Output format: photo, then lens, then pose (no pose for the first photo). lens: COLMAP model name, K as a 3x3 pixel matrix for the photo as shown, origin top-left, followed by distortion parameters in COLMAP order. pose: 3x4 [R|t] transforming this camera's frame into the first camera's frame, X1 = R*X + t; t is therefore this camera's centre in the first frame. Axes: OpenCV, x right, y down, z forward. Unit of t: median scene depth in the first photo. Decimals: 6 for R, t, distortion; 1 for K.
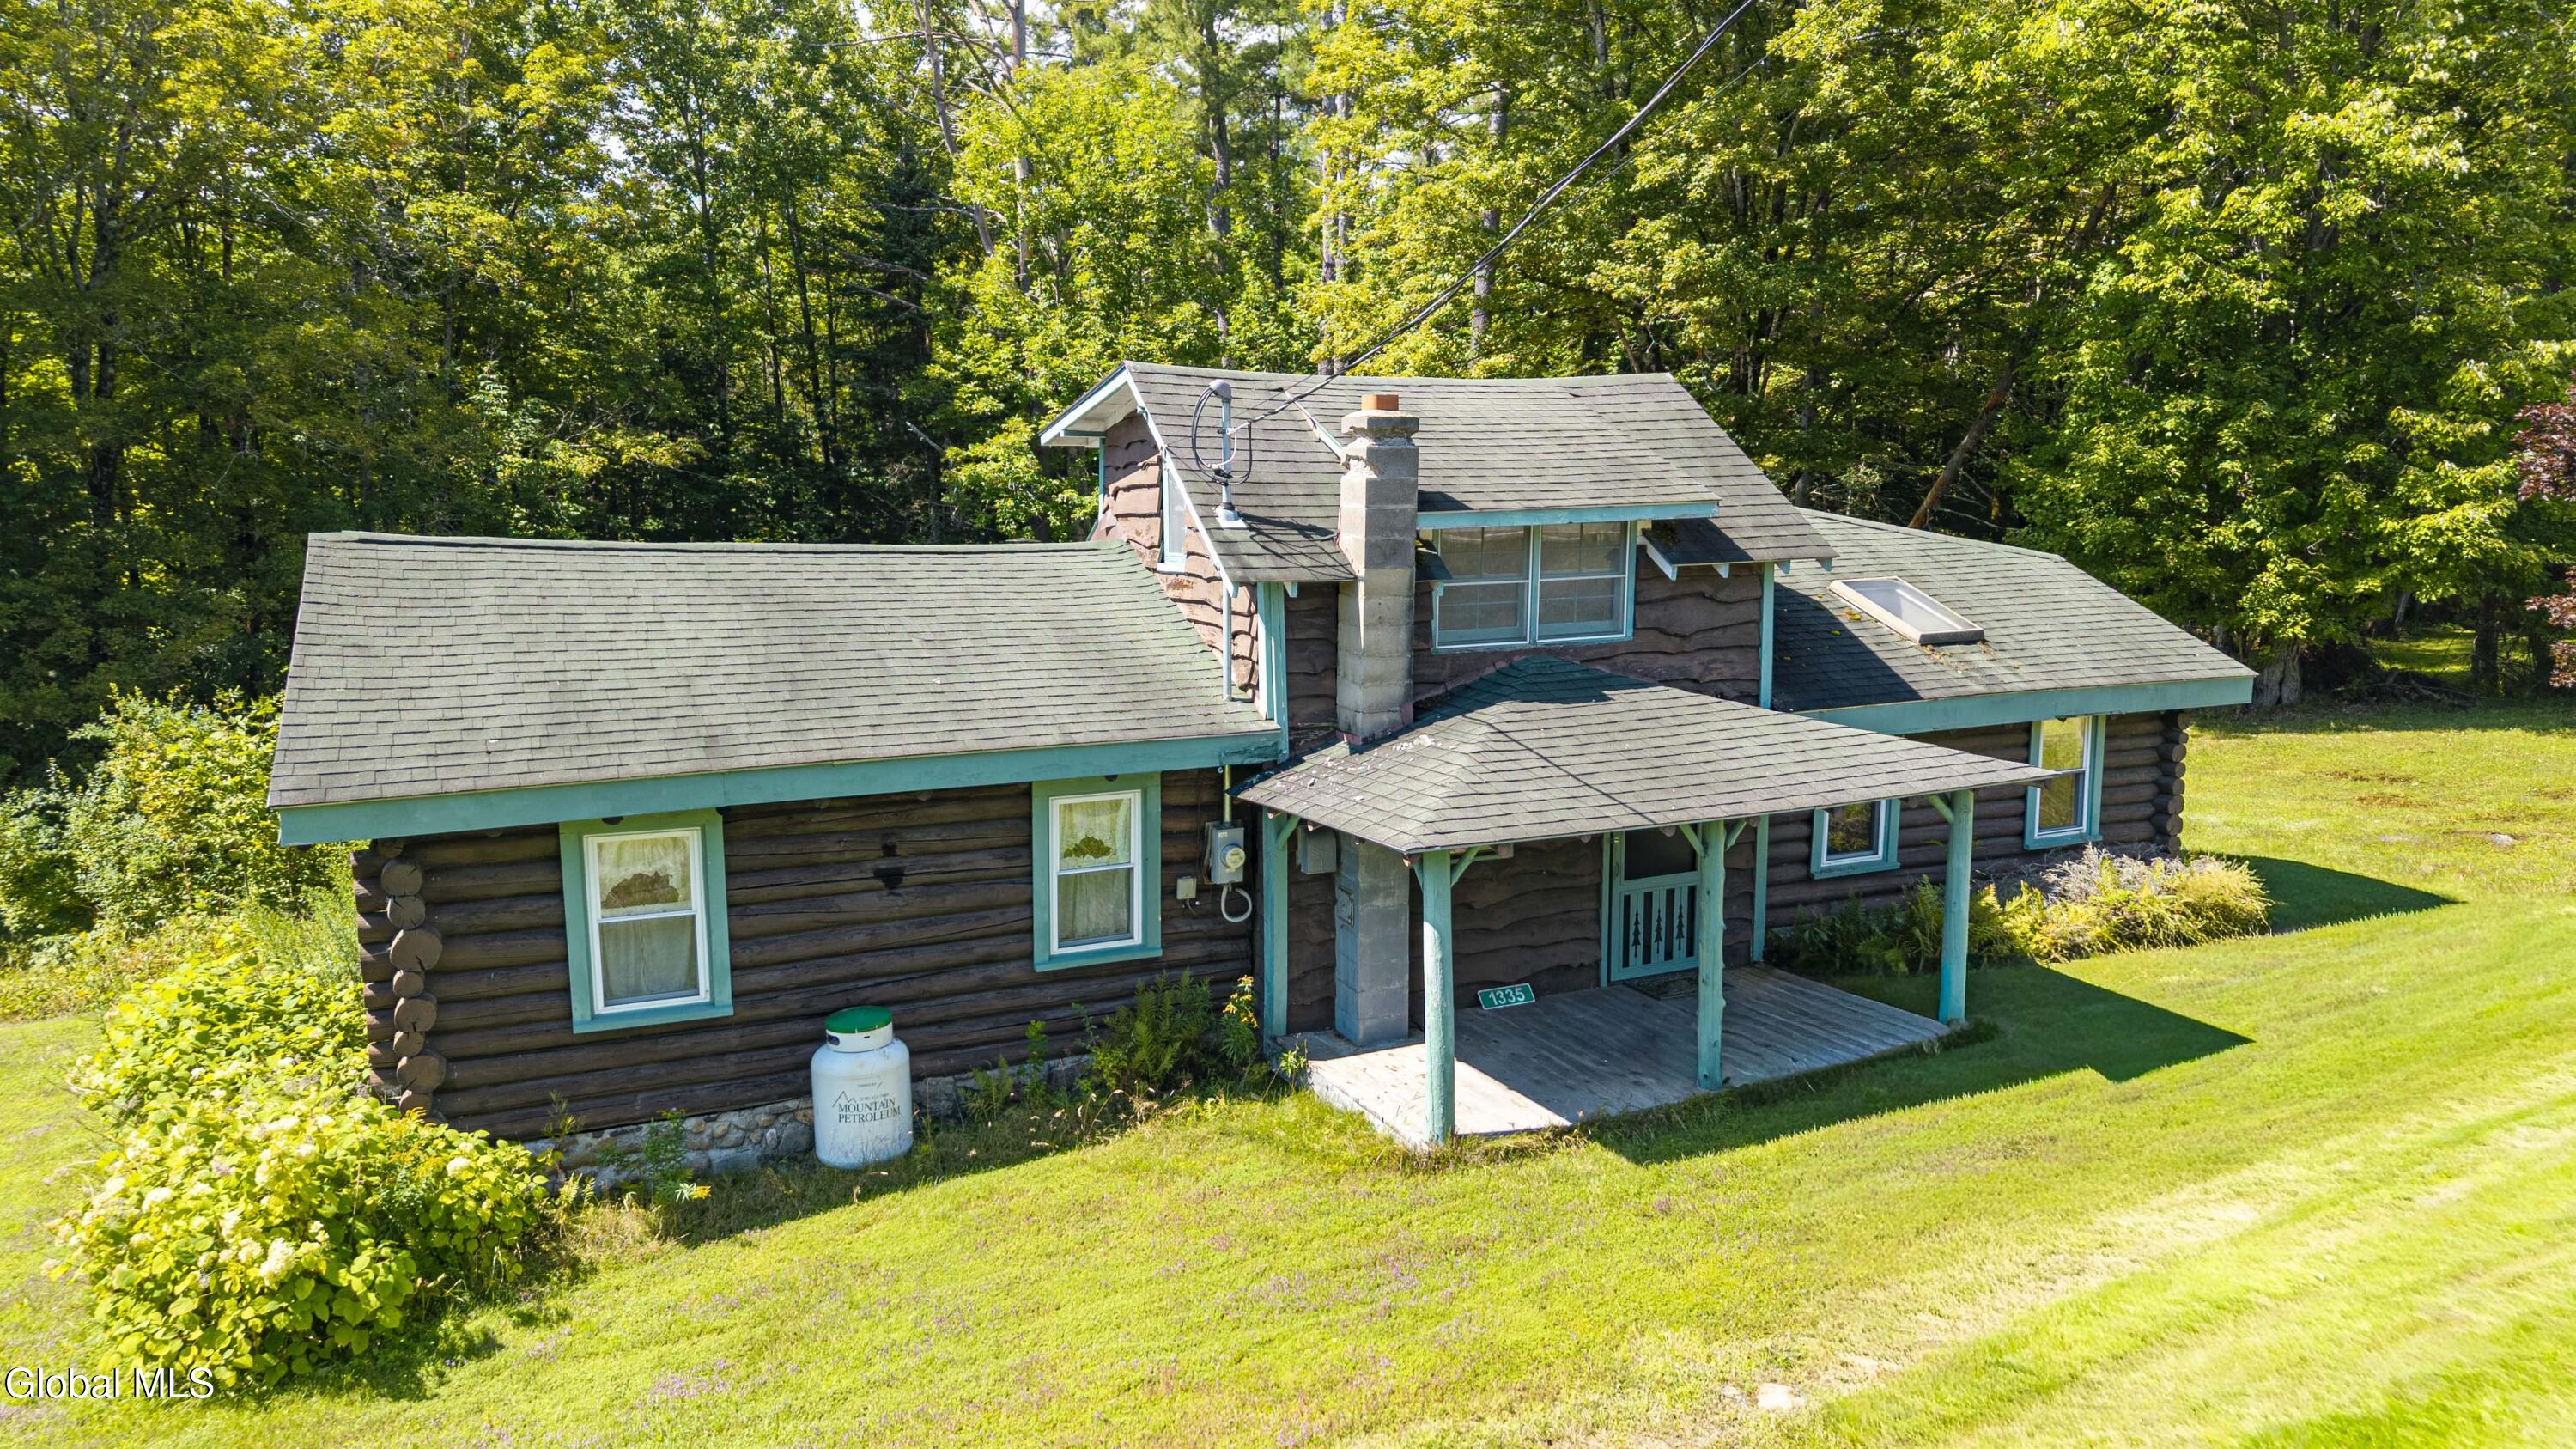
lens RADIAL K [[1737.9, 0, 1278.1], [0, 1737.9, 679.3], [0, 0, 1]] dist [0.038816, -0.014896]
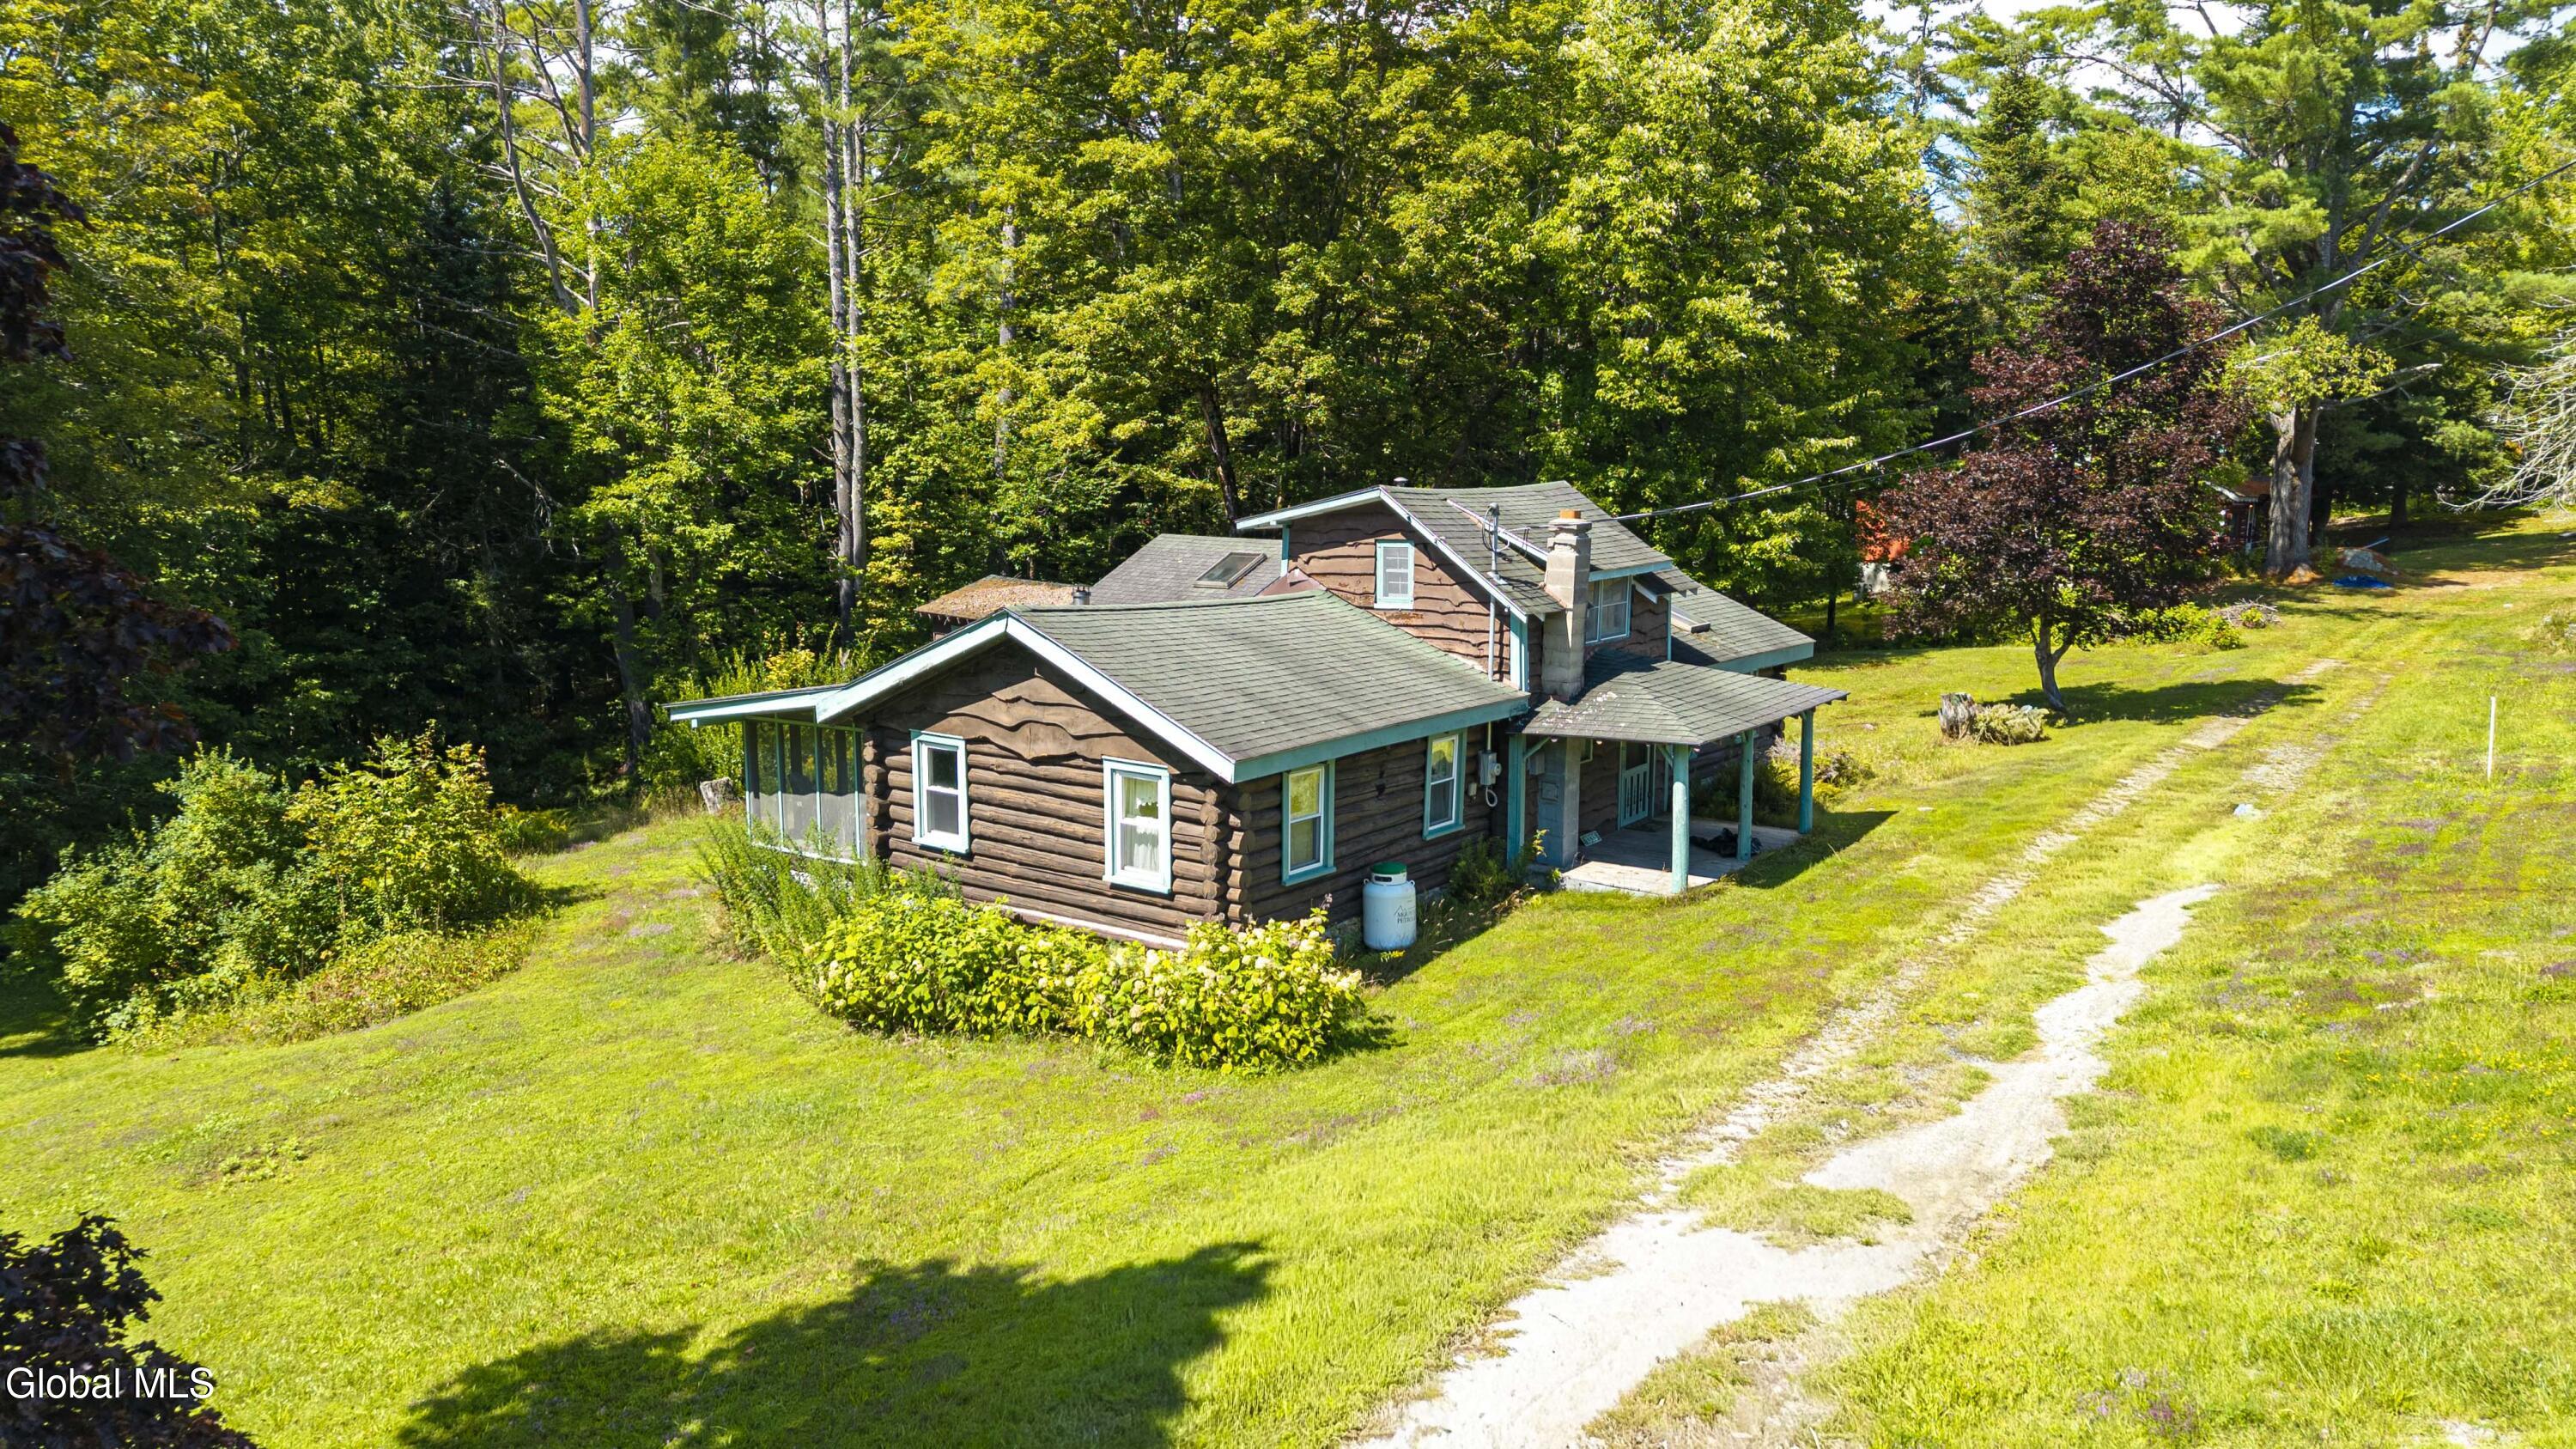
lens RADIAL K [[1737.9, 0, 1278.1], [0, 1737.9, 679.3], [0, 0, 1]] dist [0.038816, -0.014896]
pose [[0.883328, -0.055636, 0.465442, -0.519302], [0.055431, 0.998362, 0.014140, -0.013109], [-0.465466, 0.013310, 0.884966, -0.234424]]
